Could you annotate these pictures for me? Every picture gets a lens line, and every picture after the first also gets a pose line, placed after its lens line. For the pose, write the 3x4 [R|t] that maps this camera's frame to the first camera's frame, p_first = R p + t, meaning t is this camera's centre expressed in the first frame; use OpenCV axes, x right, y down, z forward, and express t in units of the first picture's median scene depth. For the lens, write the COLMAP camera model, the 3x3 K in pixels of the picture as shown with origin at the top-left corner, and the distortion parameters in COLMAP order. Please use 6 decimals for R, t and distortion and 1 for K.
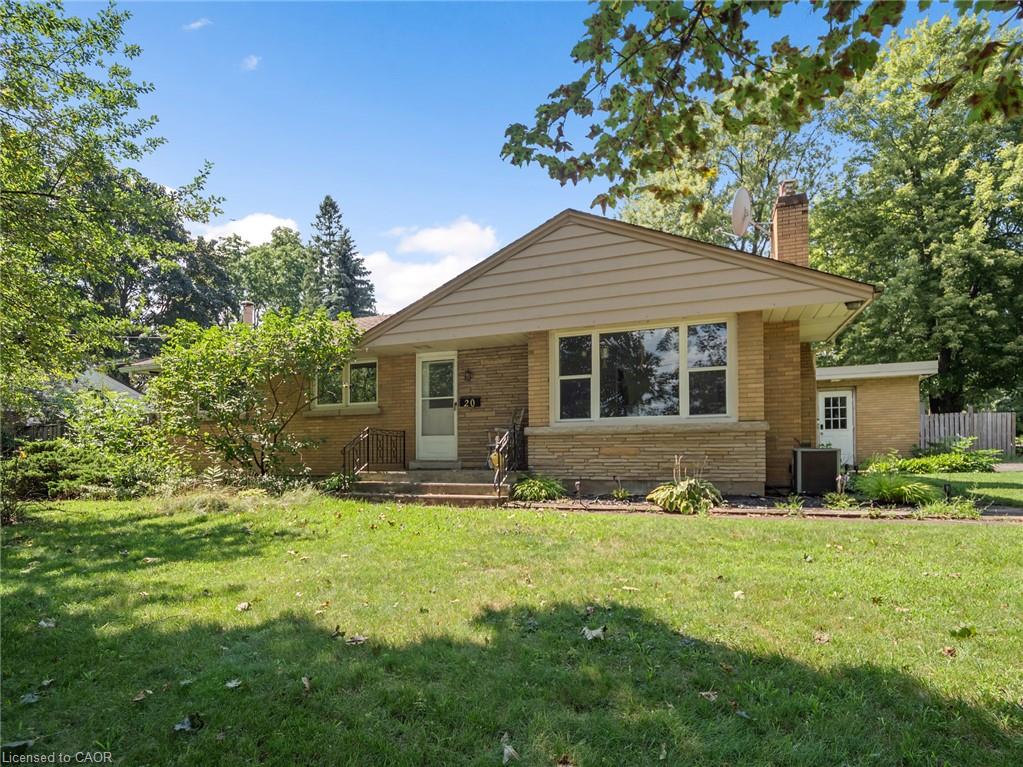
lens RADIAL K [[528.0, 0, 518.2], [0, 528.0, 427.0], [0, 0, 1]] dist [-0.015870, 0.000452]
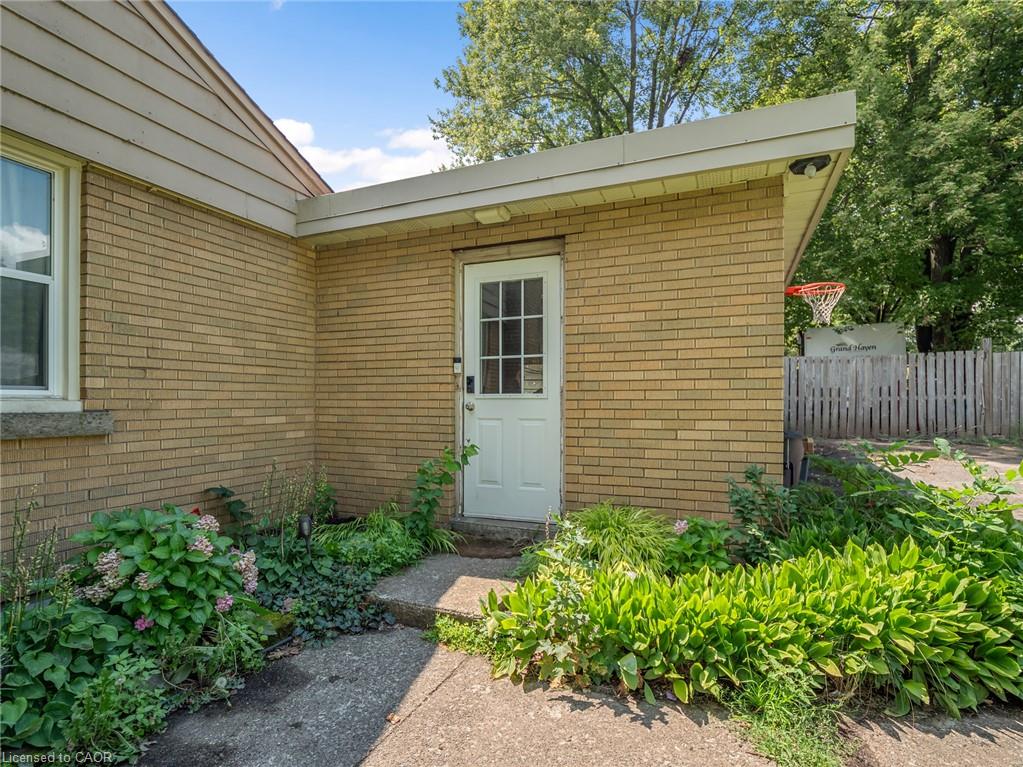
lens RADIAL K [[528.0, 0, 510.9], [0, 528.0, 383.6], [0, 0, 1]] dist [-0.015870, 0.000452]
pose [[0.999803, 0.006327, -0.018803, 0.609229], [-0.005830, 0.999635, 0.026378, -0.009036], [0.018963, -0.026263, 0.999475, 0.713731]]
